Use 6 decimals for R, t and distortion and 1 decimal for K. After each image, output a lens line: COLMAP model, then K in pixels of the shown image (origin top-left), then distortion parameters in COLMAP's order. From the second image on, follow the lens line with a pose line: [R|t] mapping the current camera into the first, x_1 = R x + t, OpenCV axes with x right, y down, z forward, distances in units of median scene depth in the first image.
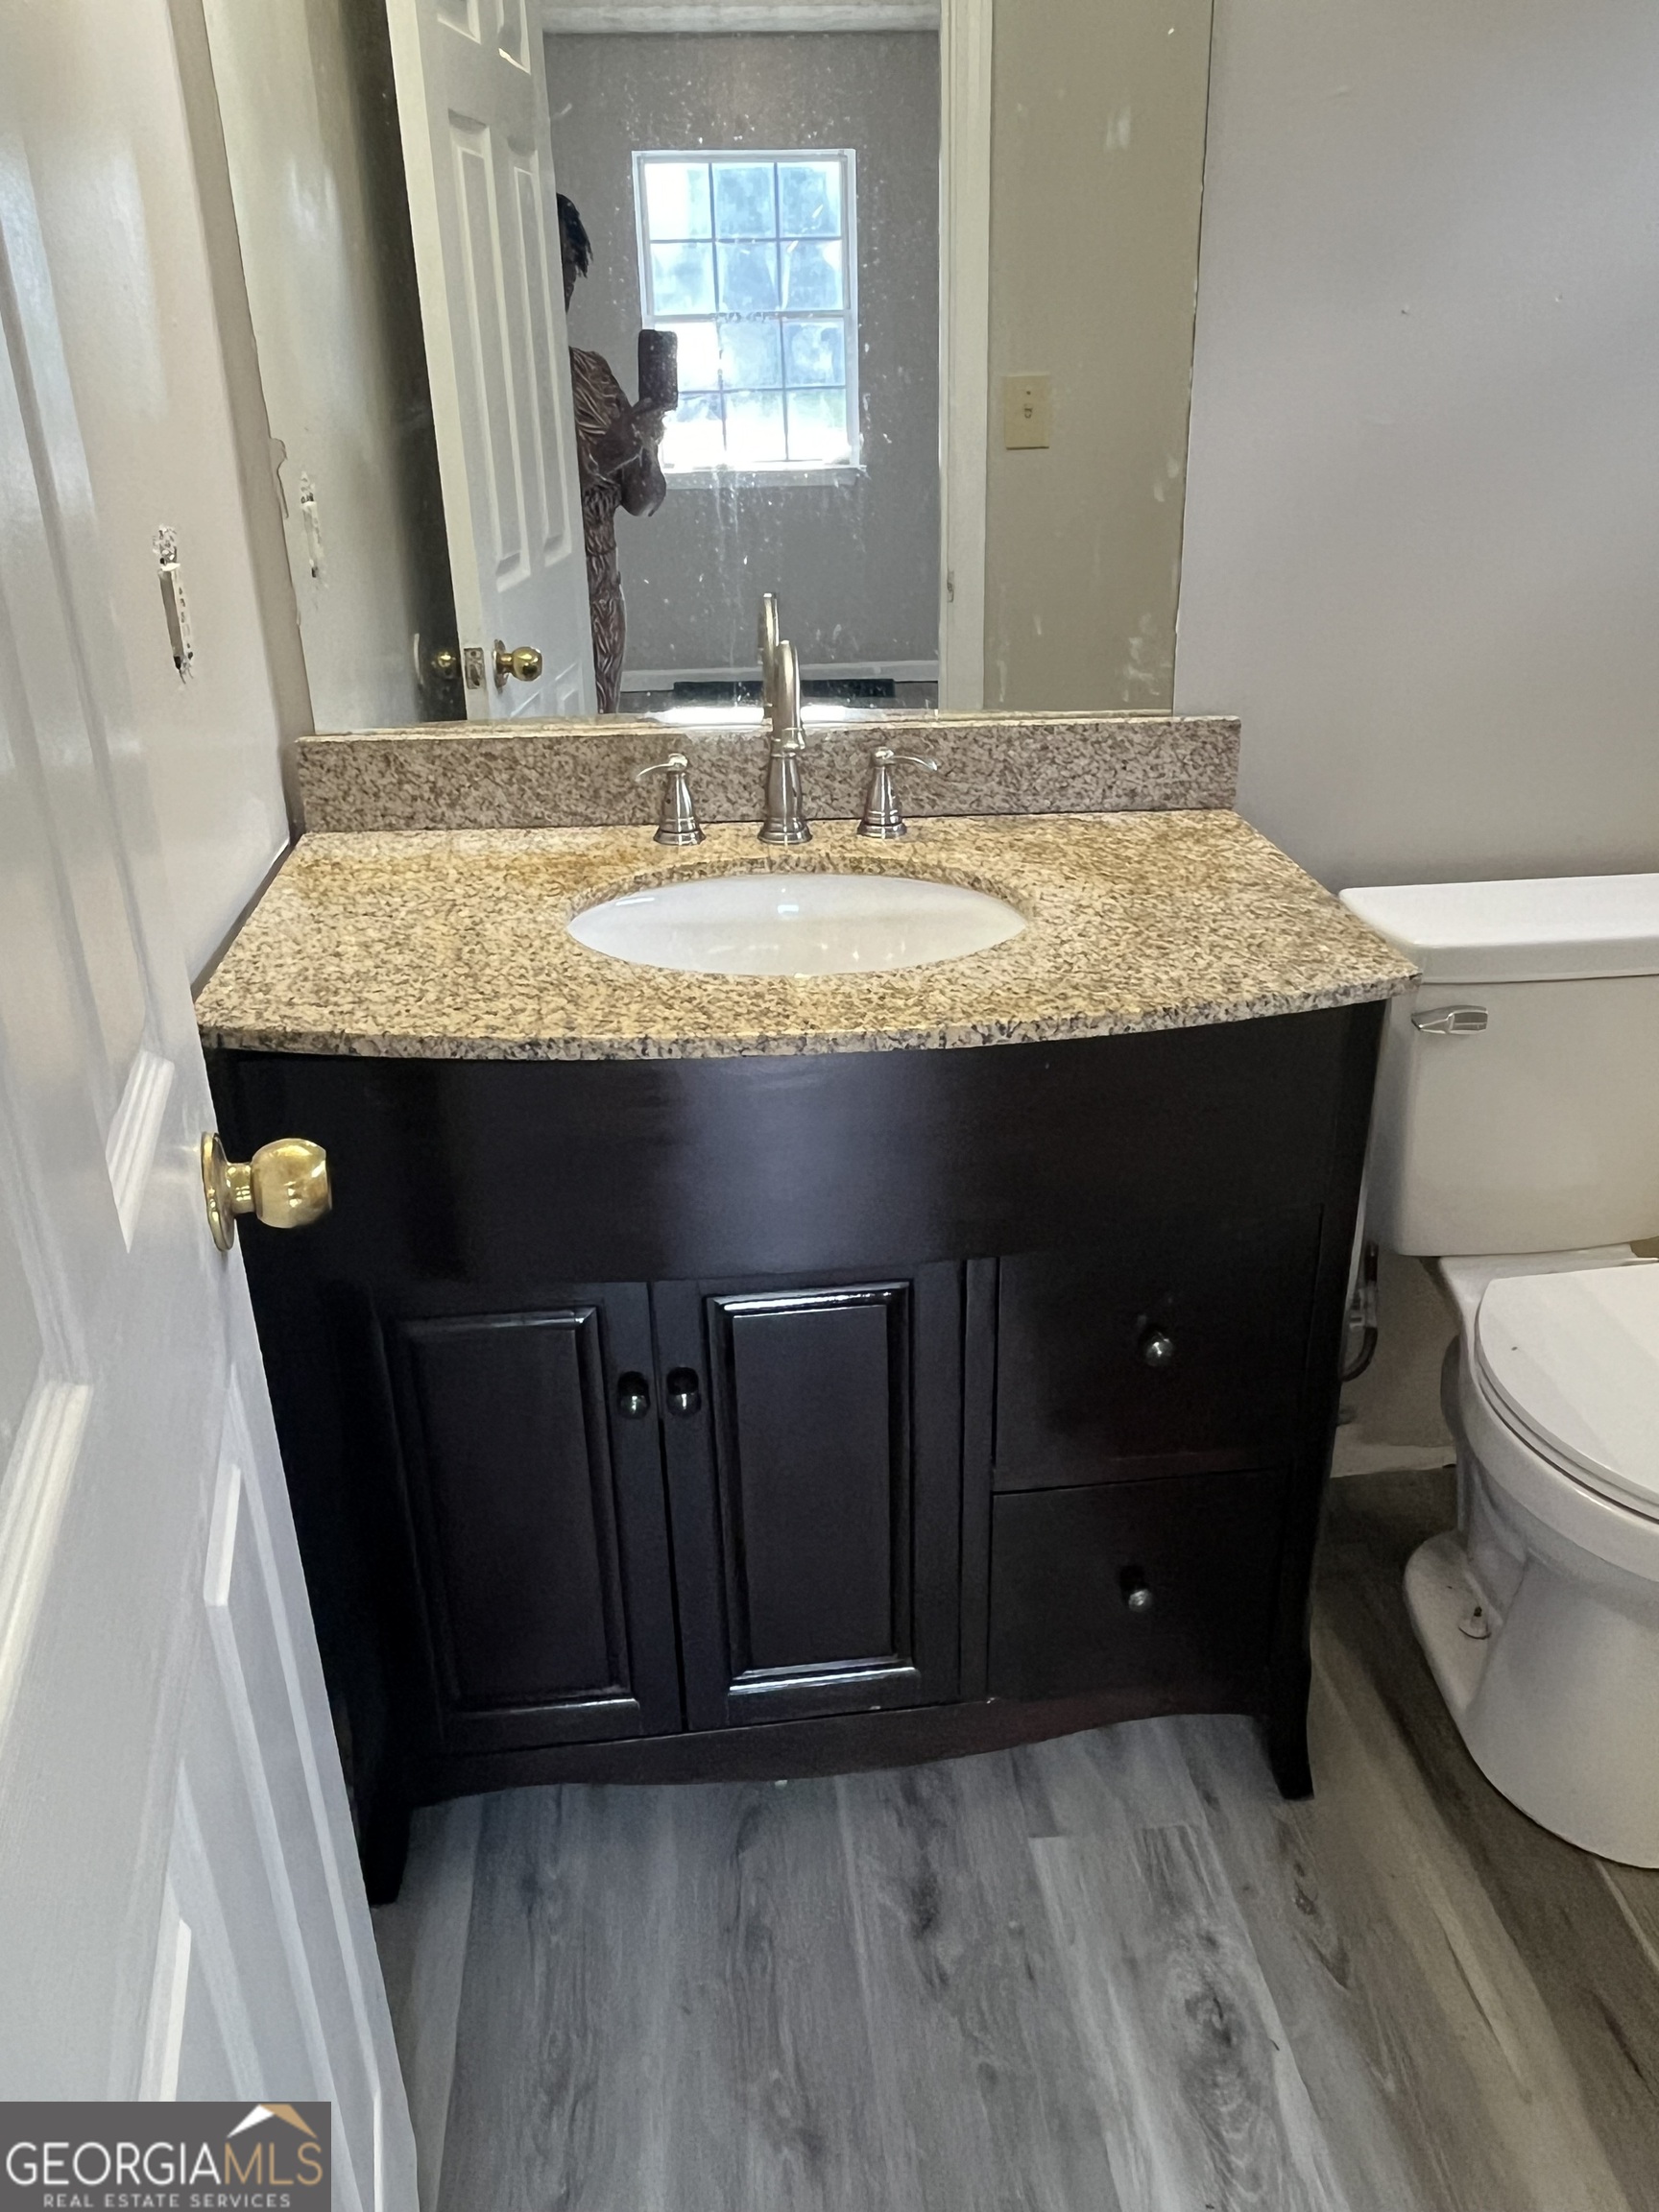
lens RADIAL K [[1709.4, 0, 829.5], [0, 1709.4, 1106.0], [0, 0, 1]] dist [-0.002821, -0.004449]
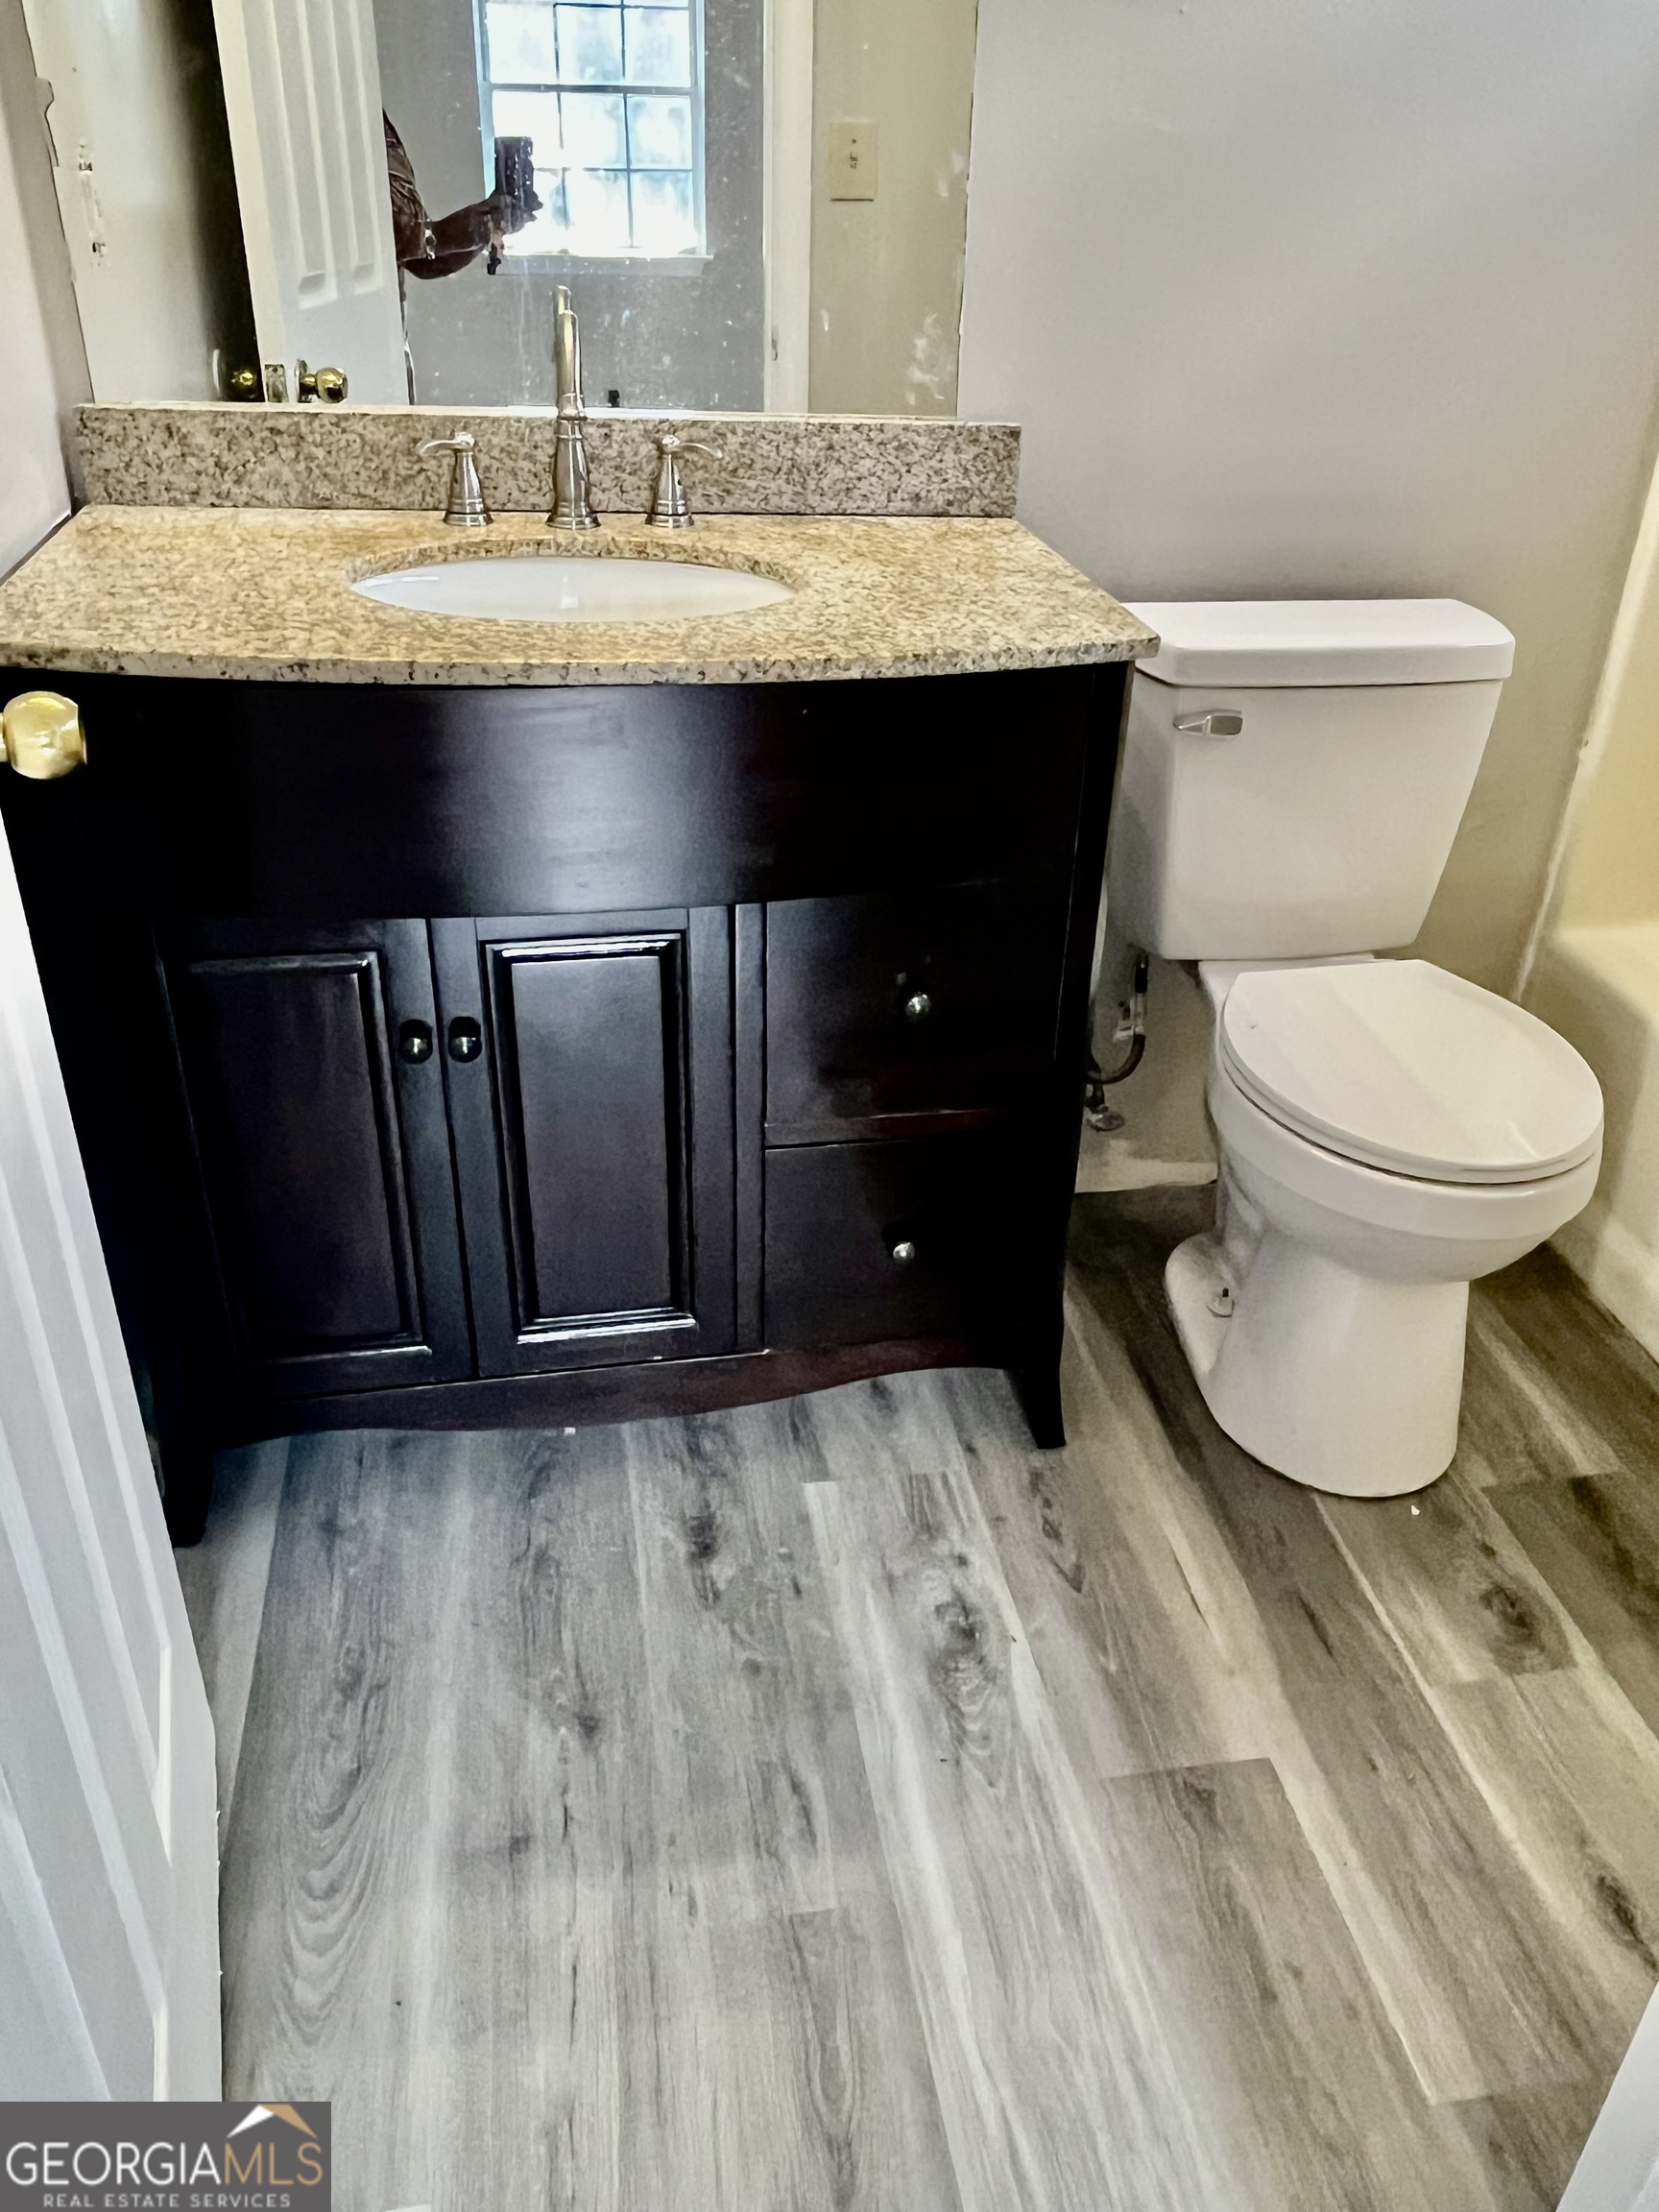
lens RADIAL K [[1709.4, 0, 829.5], [0, 1709.4, 1106.0], [0, 0, 1]] dist [-0.002821, -0.004449]
pose [[0.996515, 0.004482, 0.083296, 0.044604], [-0.011839, 0.996046, 0.088046, 0.100725], [-0.082572, -0.088725, 0.992628, -0.055112]]
